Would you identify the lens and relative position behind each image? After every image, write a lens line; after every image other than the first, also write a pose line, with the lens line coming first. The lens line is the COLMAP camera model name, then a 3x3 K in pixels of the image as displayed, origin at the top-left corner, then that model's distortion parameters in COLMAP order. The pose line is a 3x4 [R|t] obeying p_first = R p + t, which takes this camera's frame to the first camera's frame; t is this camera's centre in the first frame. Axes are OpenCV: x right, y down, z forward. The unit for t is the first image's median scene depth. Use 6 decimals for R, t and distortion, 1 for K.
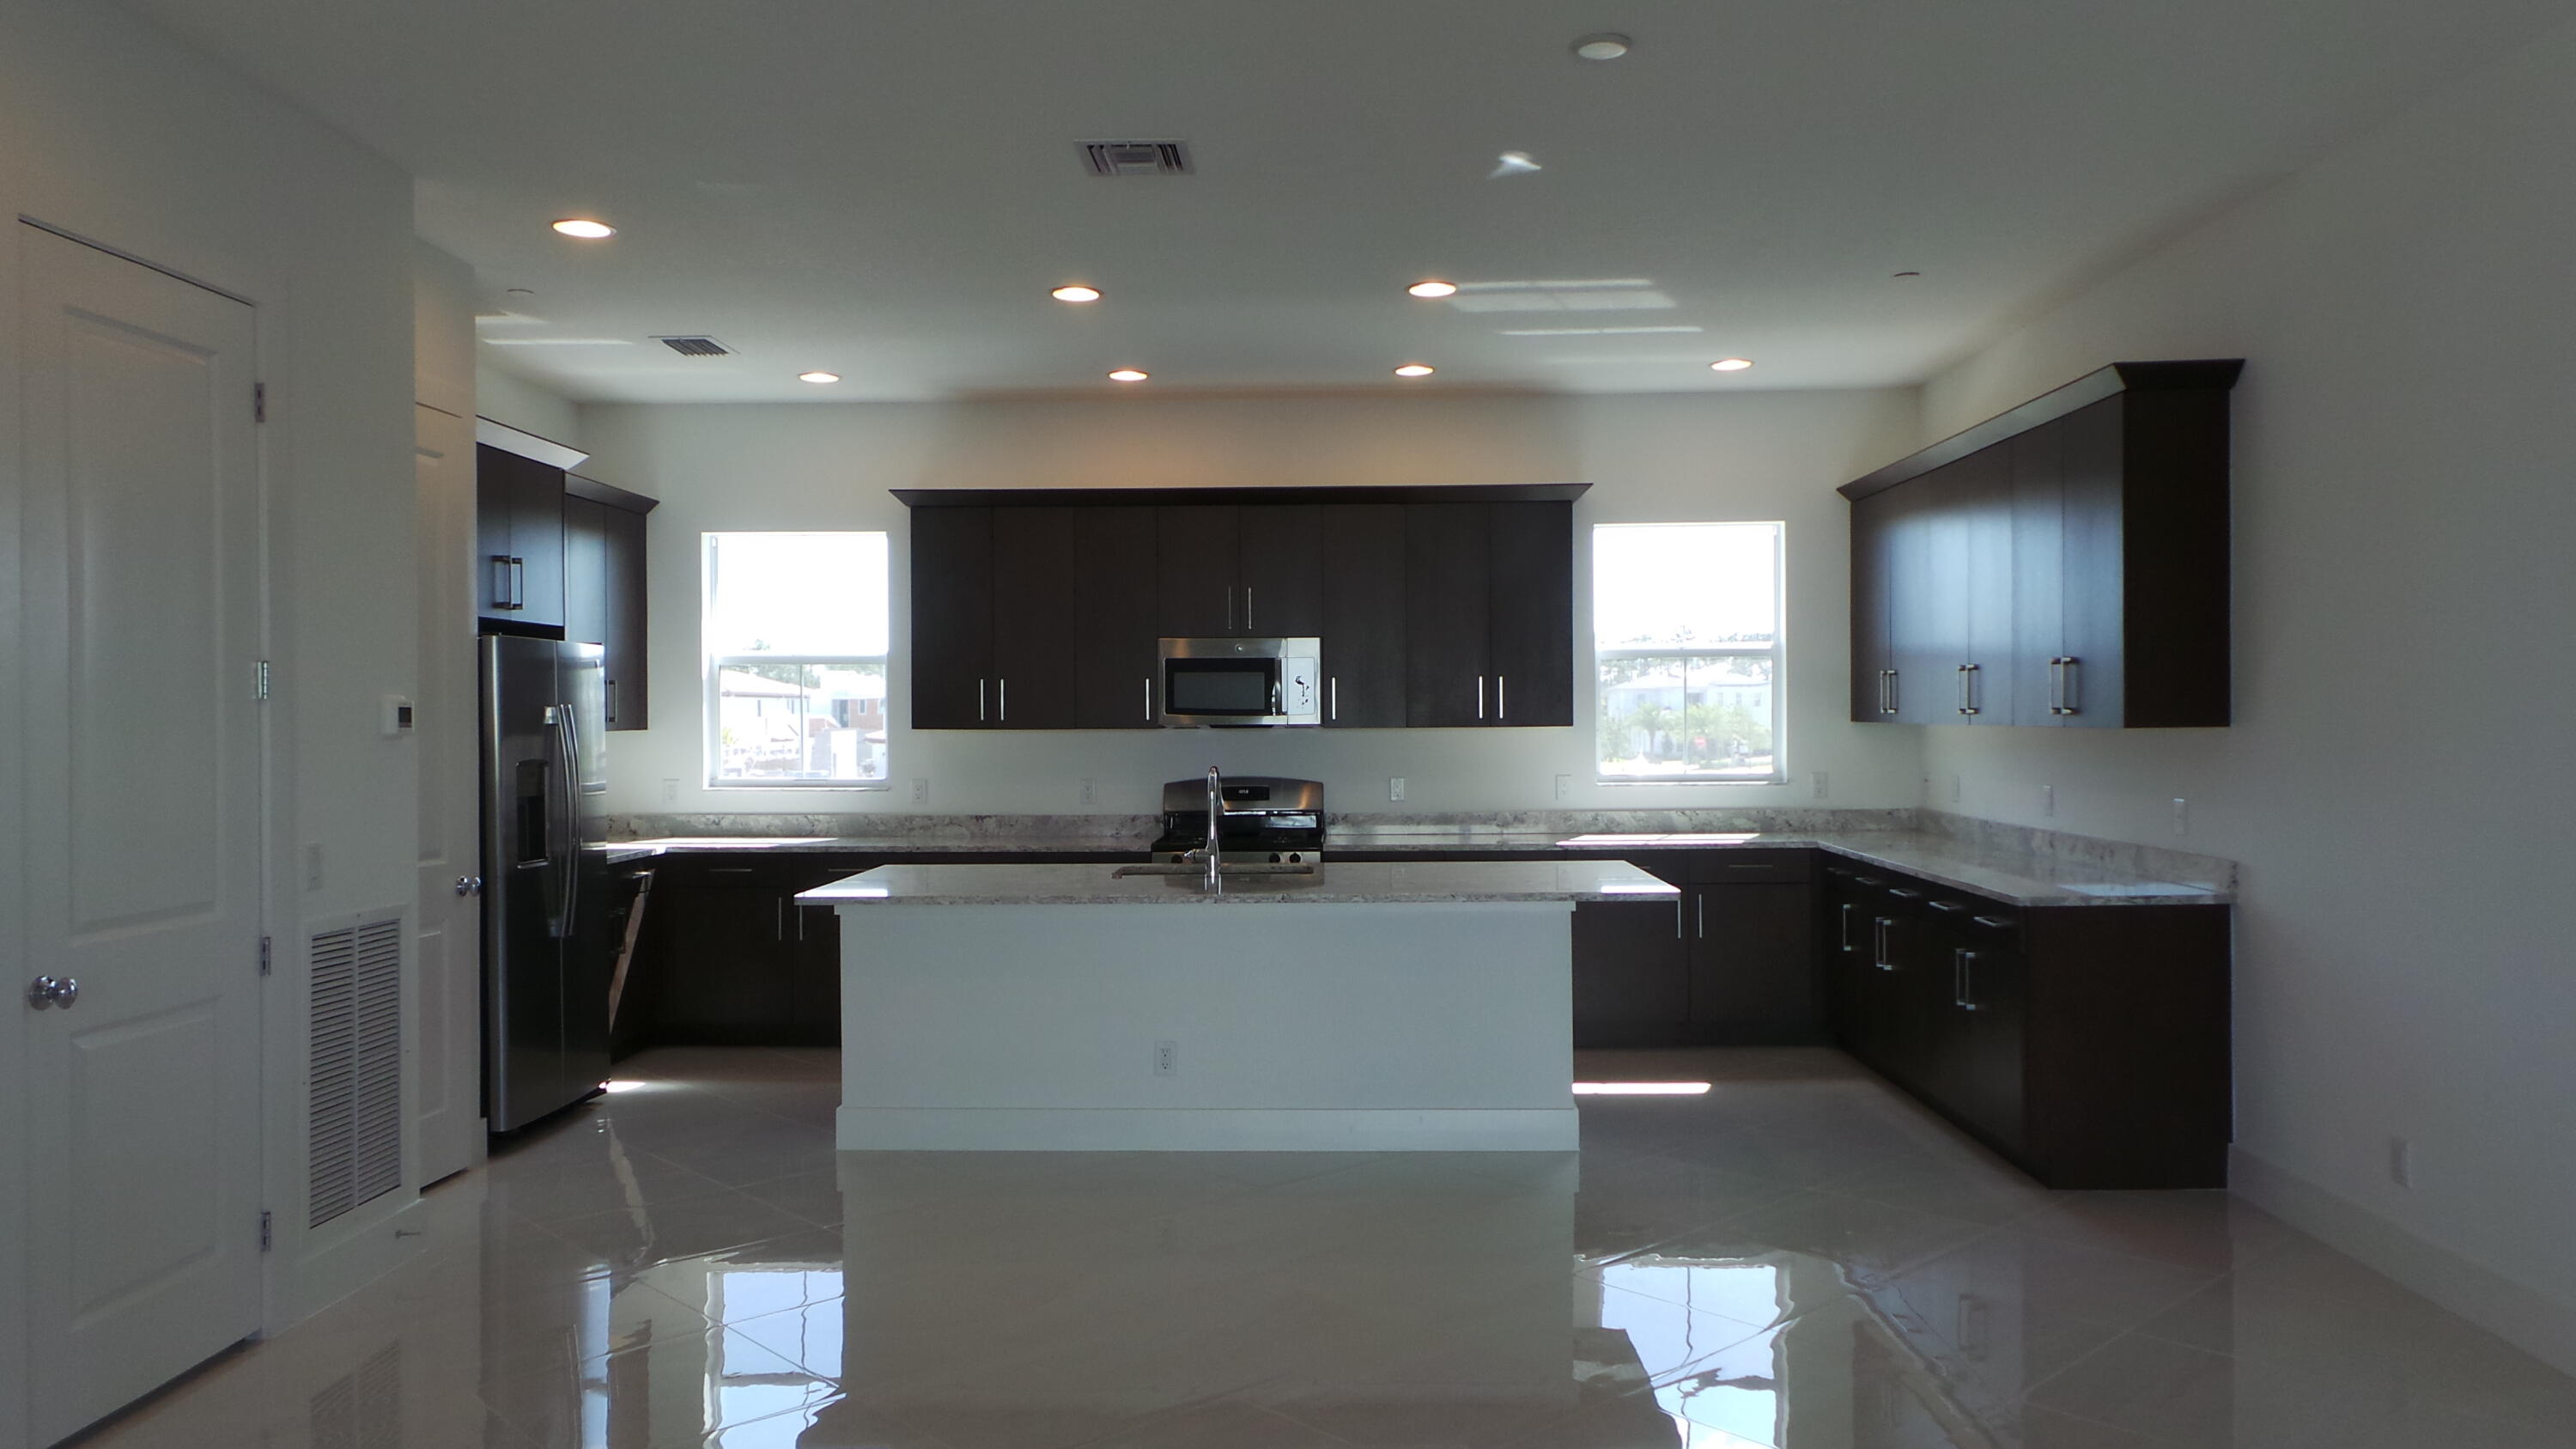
lens RADIAL K [[1806.1, 0, 1288.0], [0, 1806.1, 724.5], [0, 0, 1]] dist [-0.003989, 0.000565]
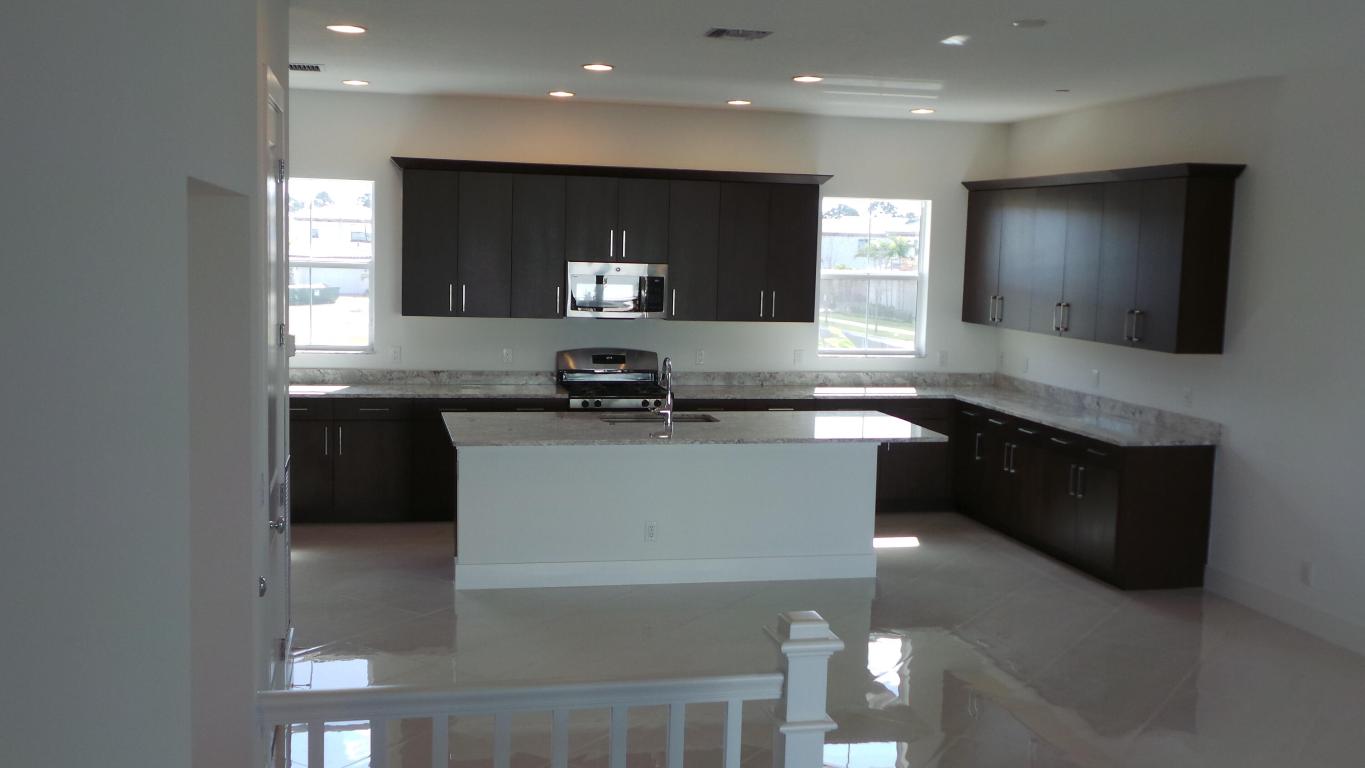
lens RADIAL K [[1376.7, 0, 682.5], [0, 1376.7, 384.0], [0, 0, 1]] dist [-0.004721, 0.002145]
pose [[0.964825, 0.007293, 0.262790, -0.299231], [-0.033822, 0.994752, 0.096568, -0.063097], [-0.260707, -0.102059, 0.960008, -0.190585]]
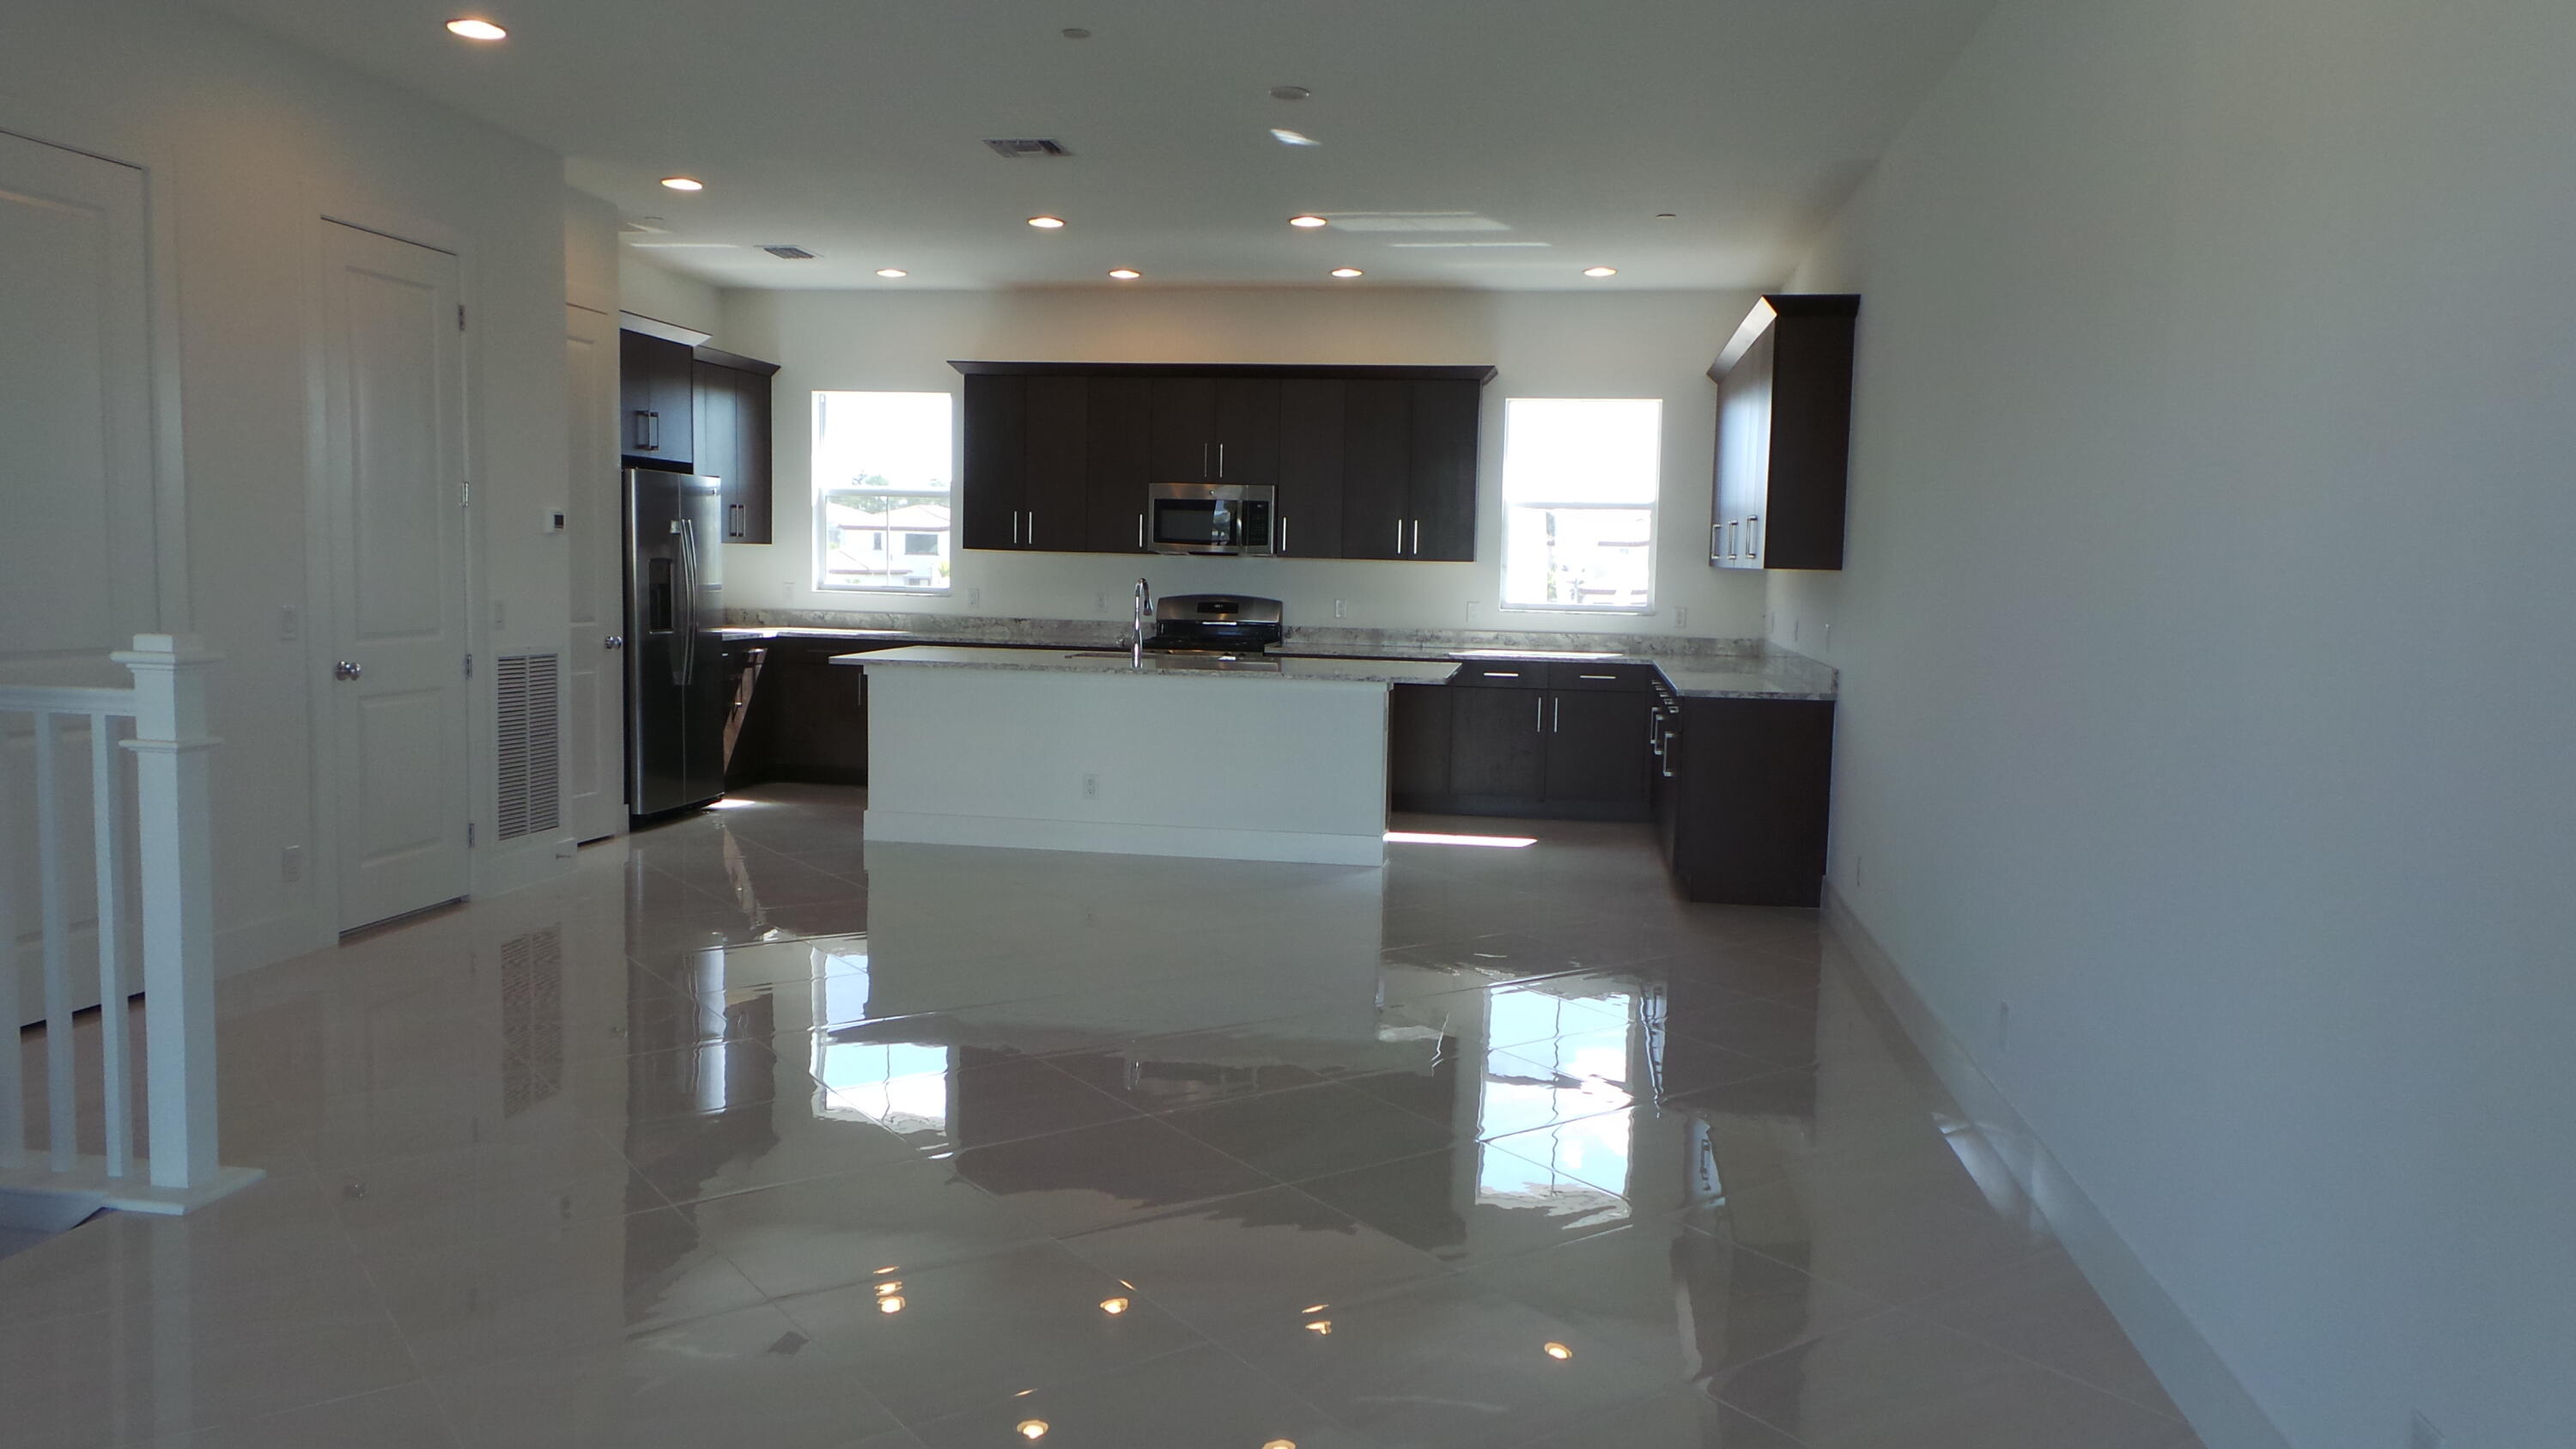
lens RADIAL K [[1828.7, 0, 1294.2], [0, 1828.7, 752.9], [0, 0, 1]] dist [-0.009943, -0.001556]
pose [[0.991373, 0.044019, -0.123454, 0.204863], [-0.031793, 0.994548, 0.099316, 0.010882], [0.127153, -0.094534, 0.987368, -0.291064]]
